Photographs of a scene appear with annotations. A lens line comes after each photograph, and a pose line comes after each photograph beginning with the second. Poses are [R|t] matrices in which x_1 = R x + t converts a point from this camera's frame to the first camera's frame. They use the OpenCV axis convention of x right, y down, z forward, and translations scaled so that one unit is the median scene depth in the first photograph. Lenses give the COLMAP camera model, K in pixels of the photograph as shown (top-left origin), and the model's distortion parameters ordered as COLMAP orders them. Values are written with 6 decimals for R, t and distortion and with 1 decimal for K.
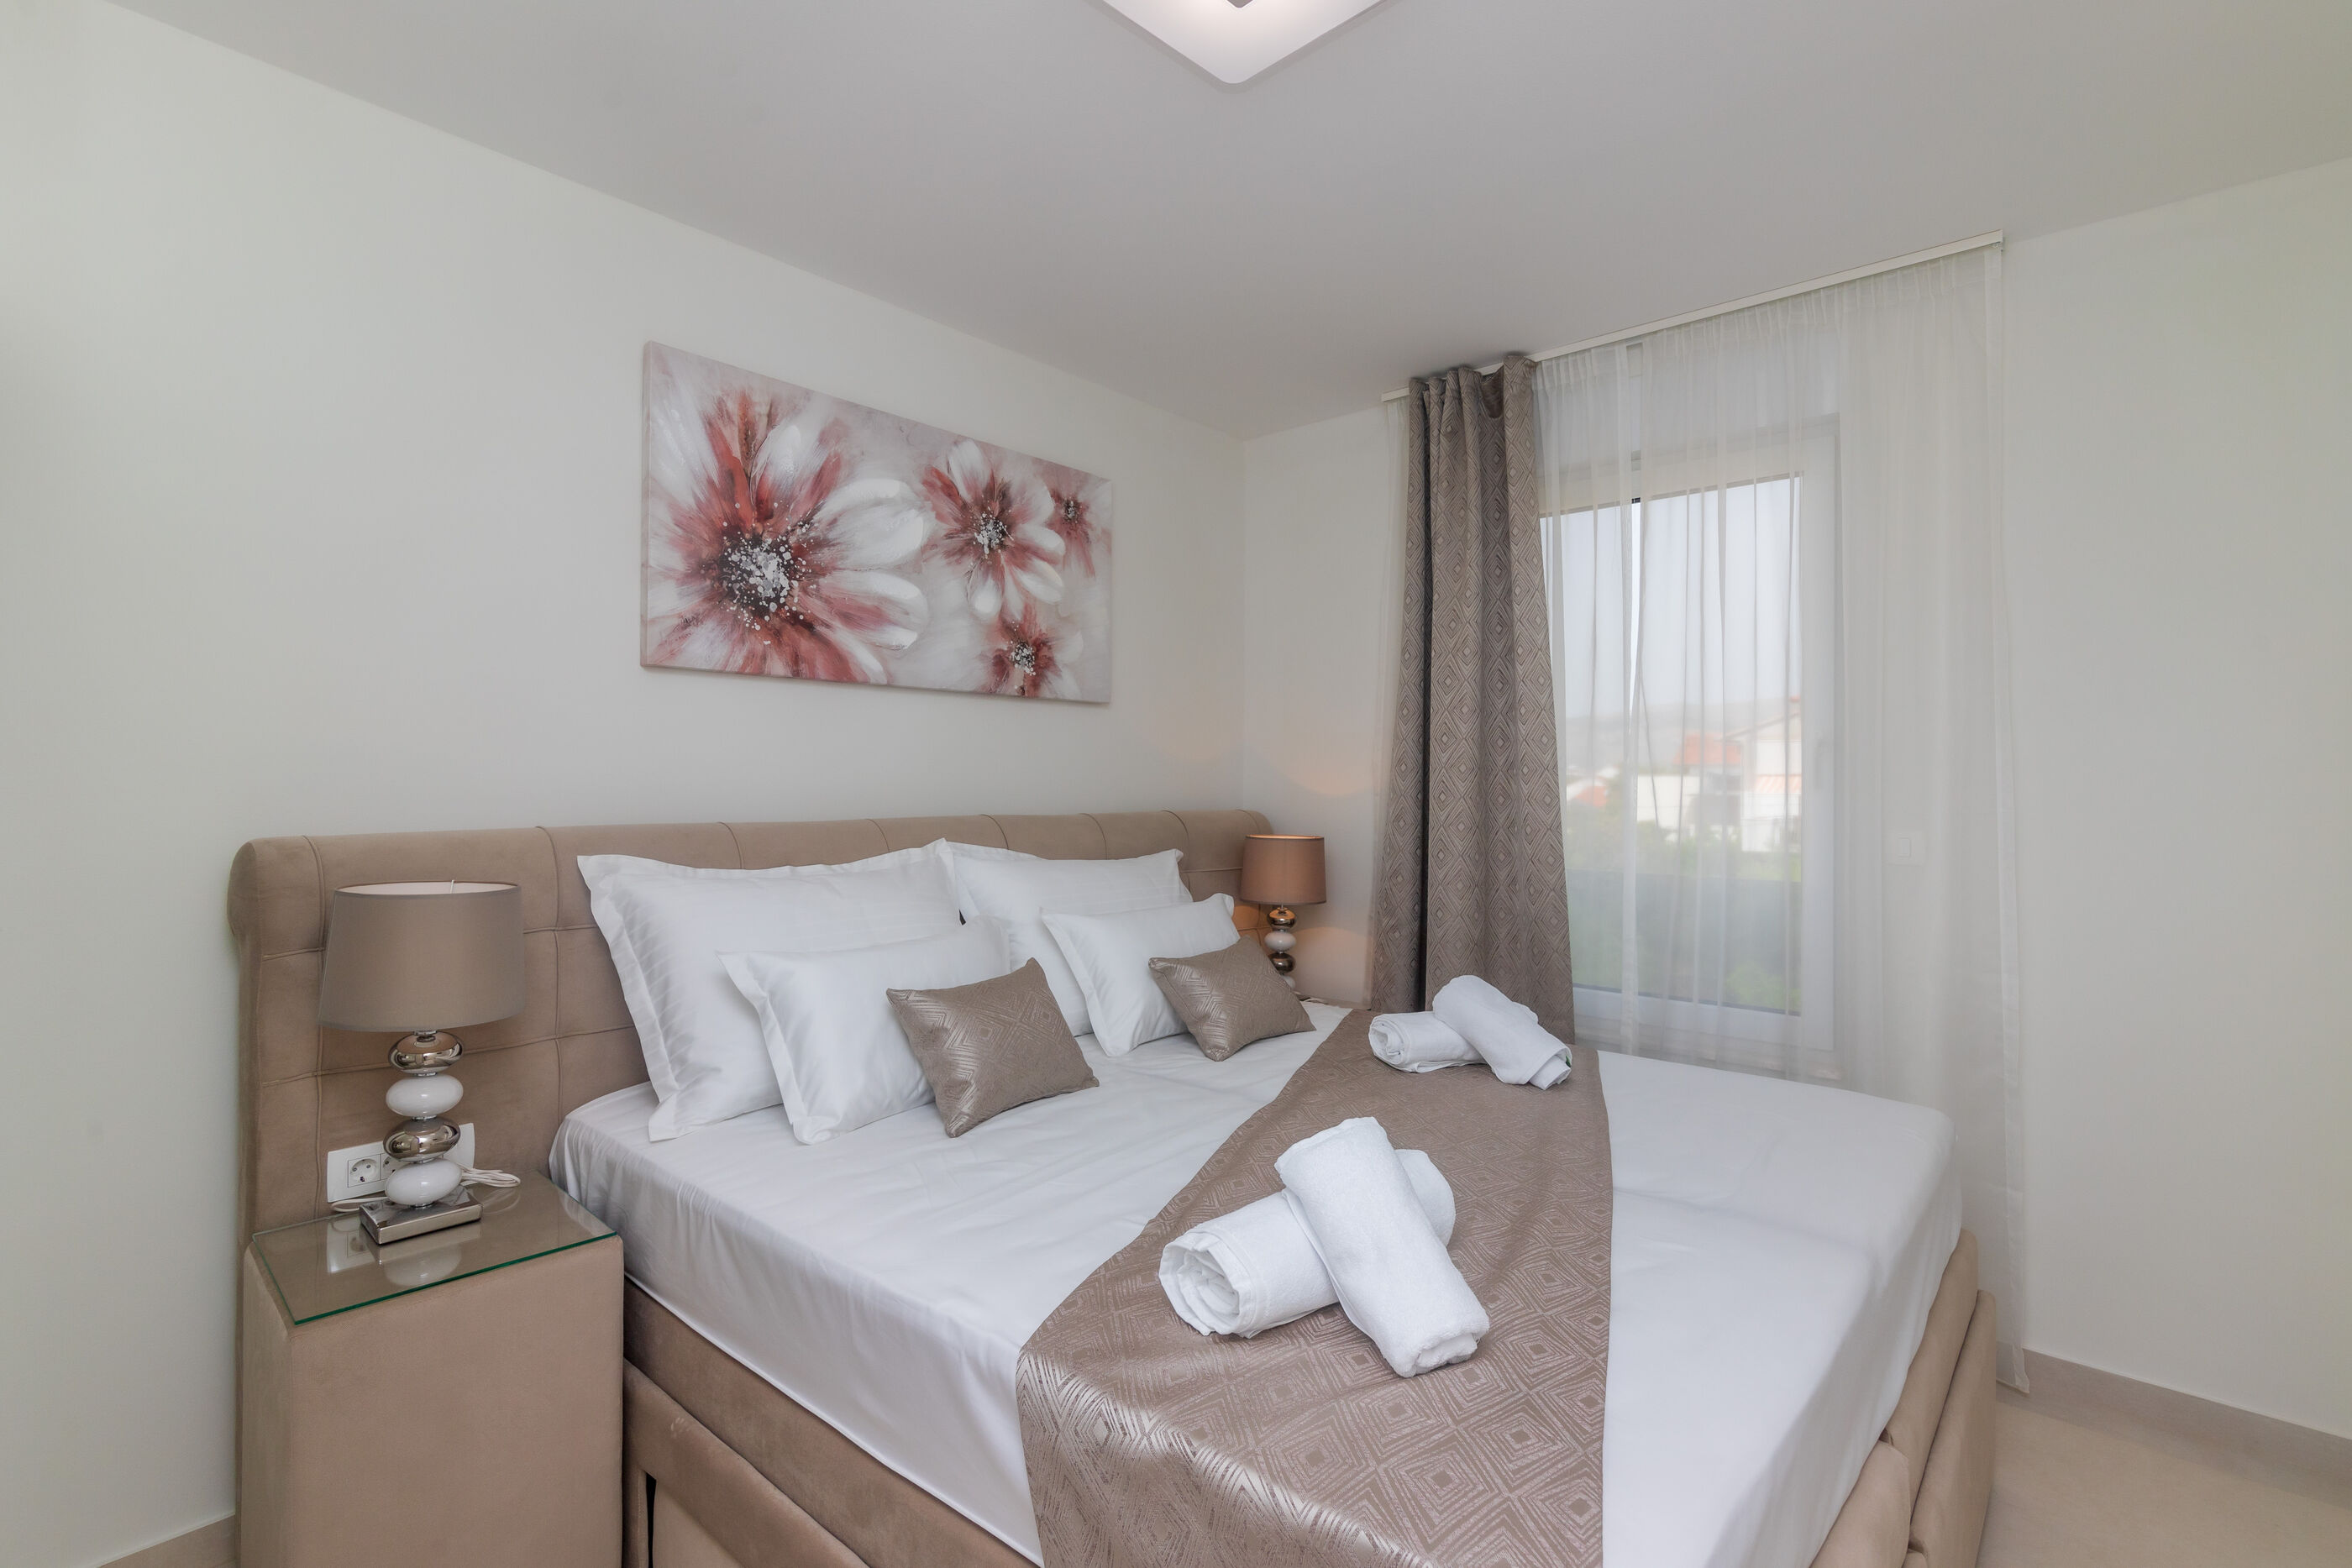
lens RADIAL K [[1076.3, 0, 1176.0], [0, 1076.3, 784.0], [0, 0, 1]] dist [-0.002228, -0.000331]
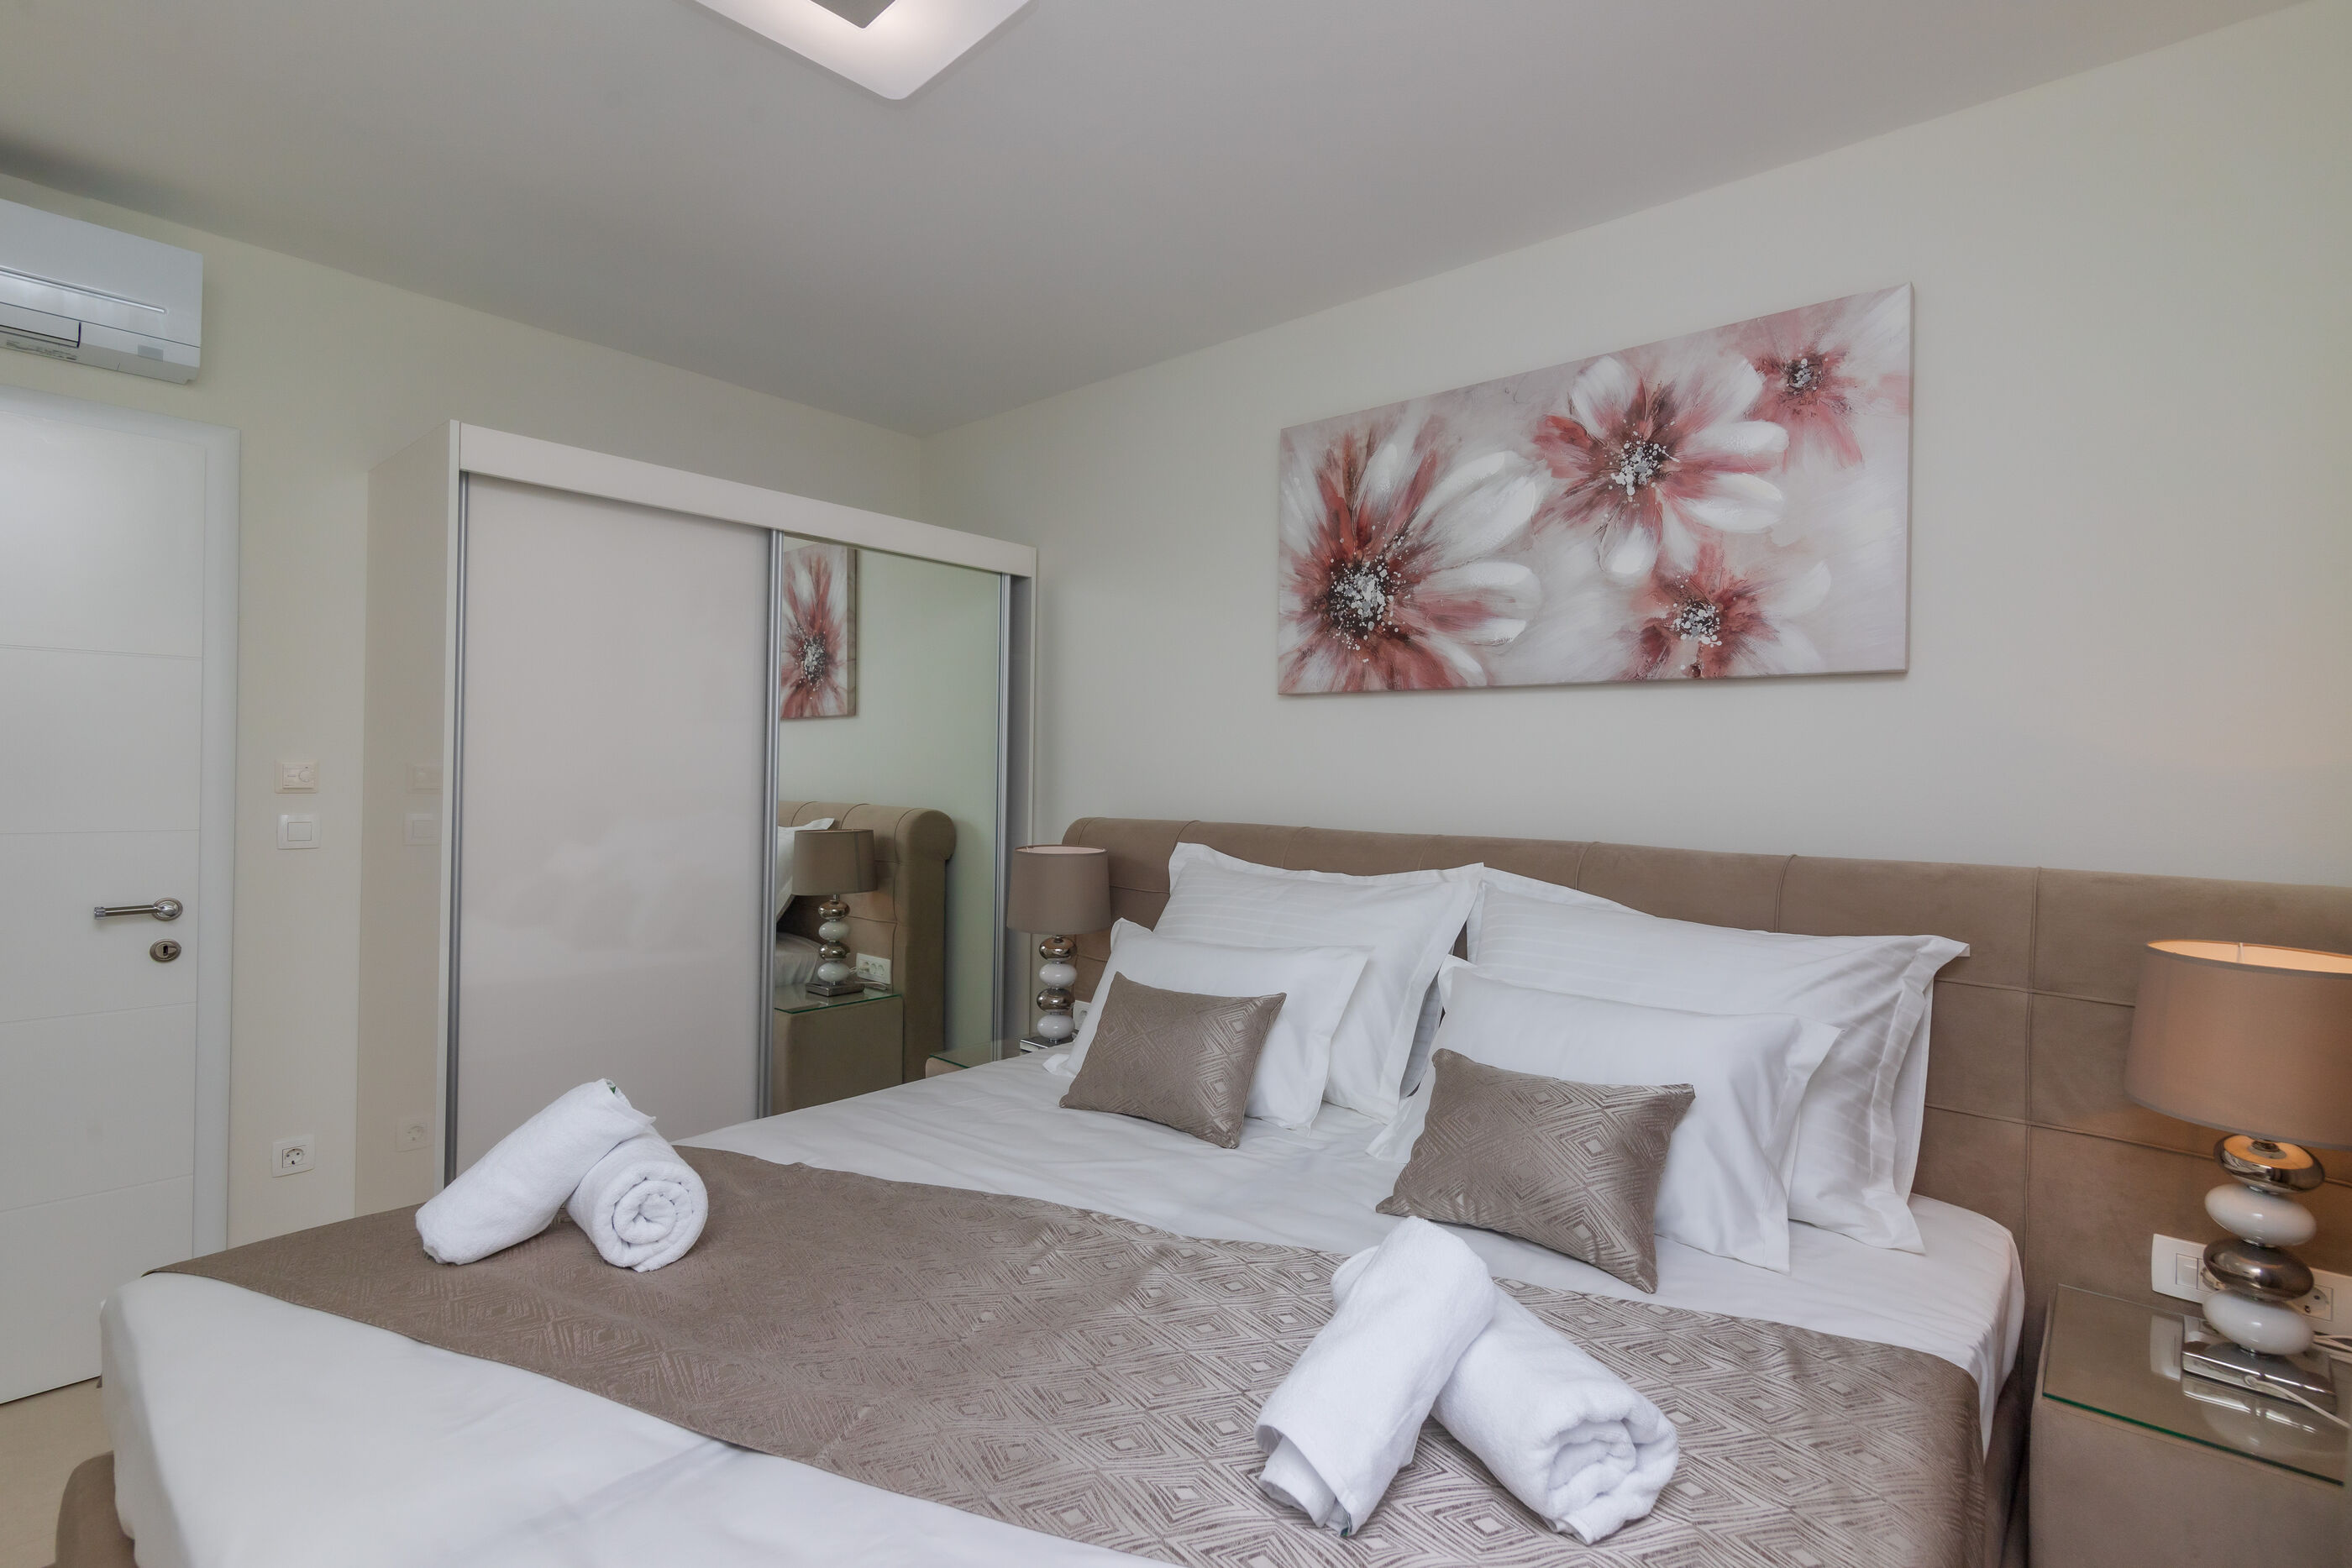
lens RADIAL K [[1076.3, 0, 1176.0], [0, 1076.3, 784.0], [0, 0, 1]] dist [-0.002228, -0.000331]
pose [[0.011574, 0.005088, -0.999920, 0.638352], [-0.022539, 0.999734, 0.004827, -0.010532], [0.999679, 0.022481, 0.011685, 0.759820]]
